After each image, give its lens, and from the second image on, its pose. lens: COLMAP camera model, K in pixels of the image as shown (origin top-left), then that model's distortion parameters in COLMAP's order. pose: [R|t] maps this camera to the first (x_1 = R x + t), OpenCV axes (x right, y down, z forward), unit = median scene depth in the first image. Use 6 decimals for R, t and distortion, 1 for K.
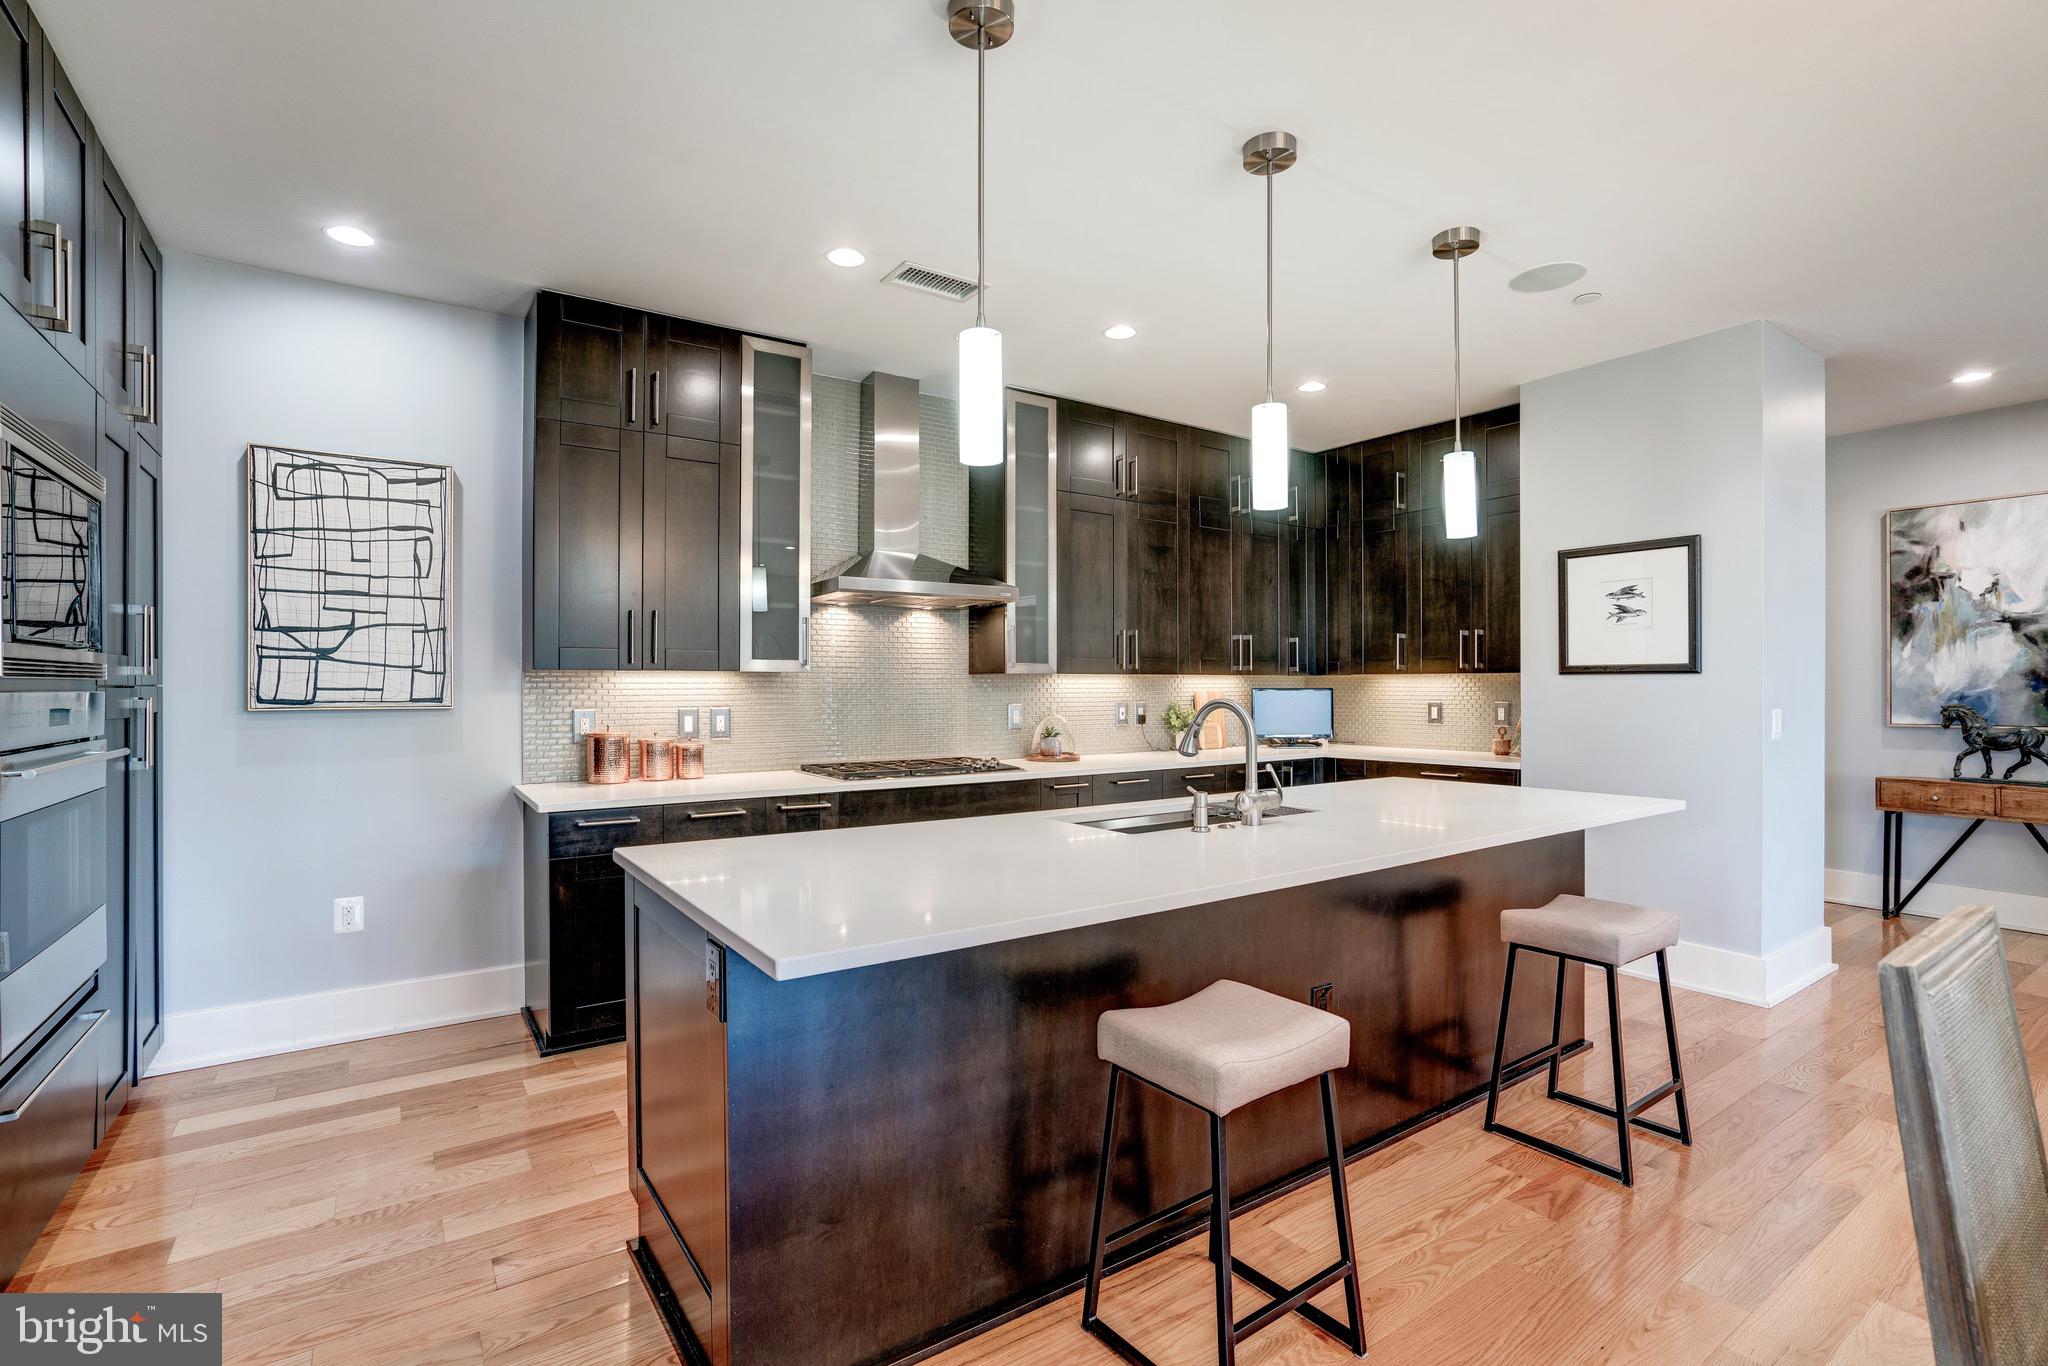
lens RADIAL K [[933.5, 0, 1014.8], [0, 933.5, 700.2], [0, 0, 1]] dist [-0.025525, 0.003554]
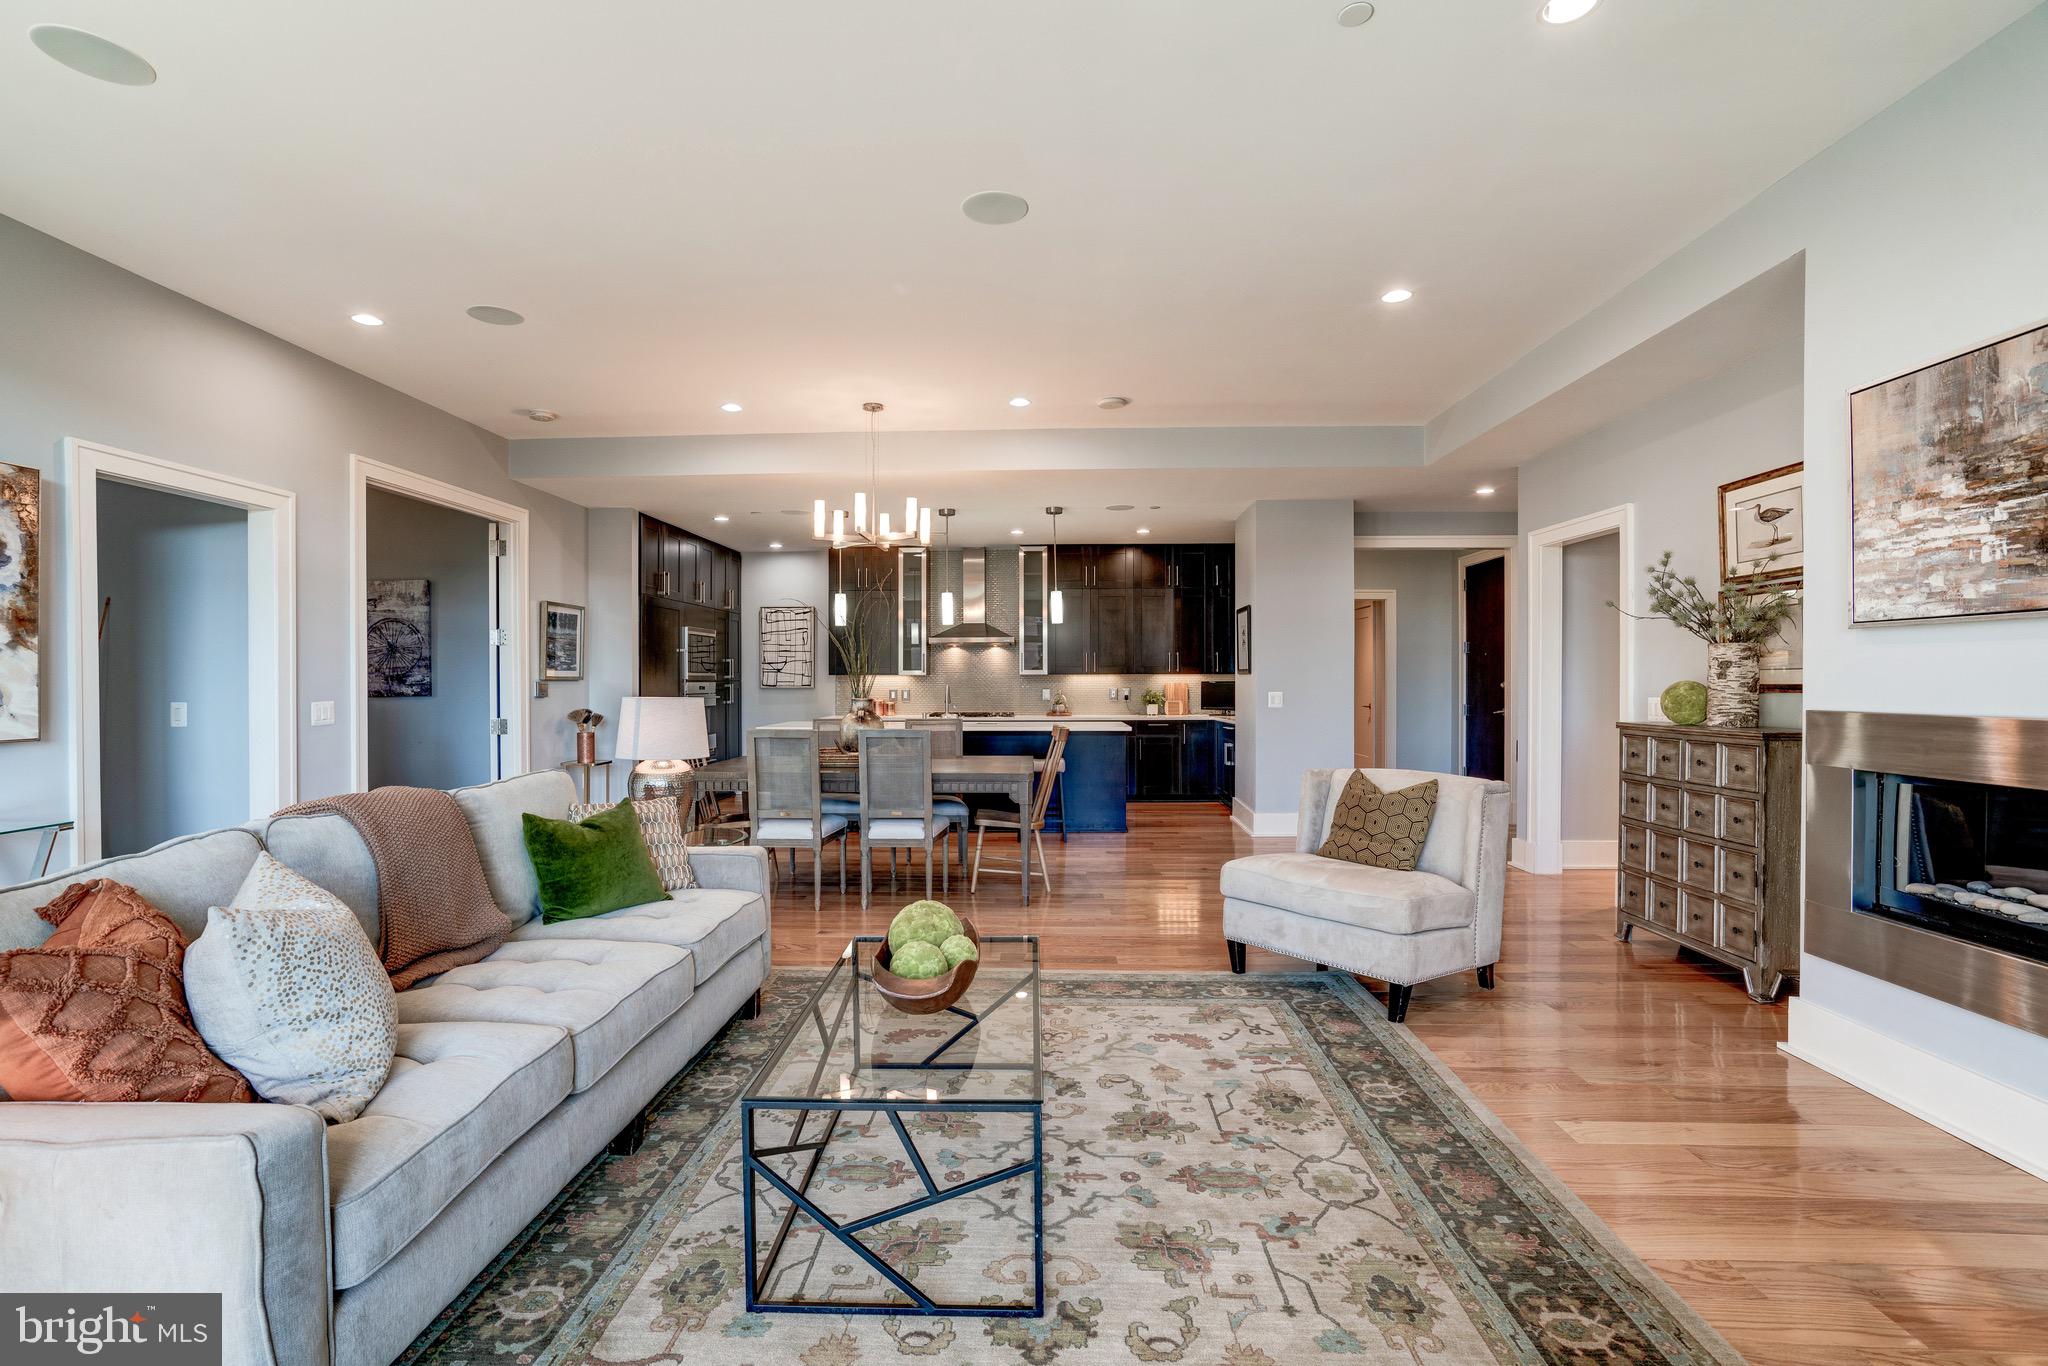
lens RADIAL K [[933.5, 0, 1011.0], [0, 933.5, 690.5], [0, 0, 1]] dist [-0.025525, 0.003554]
pose [[0.801118, 0.001486, -0.598504, 1.725370], [-0.005126, 0.999977, -0.004377, 0.025995], [0.598484, 0.006575, 0.801108, -1.036145]]
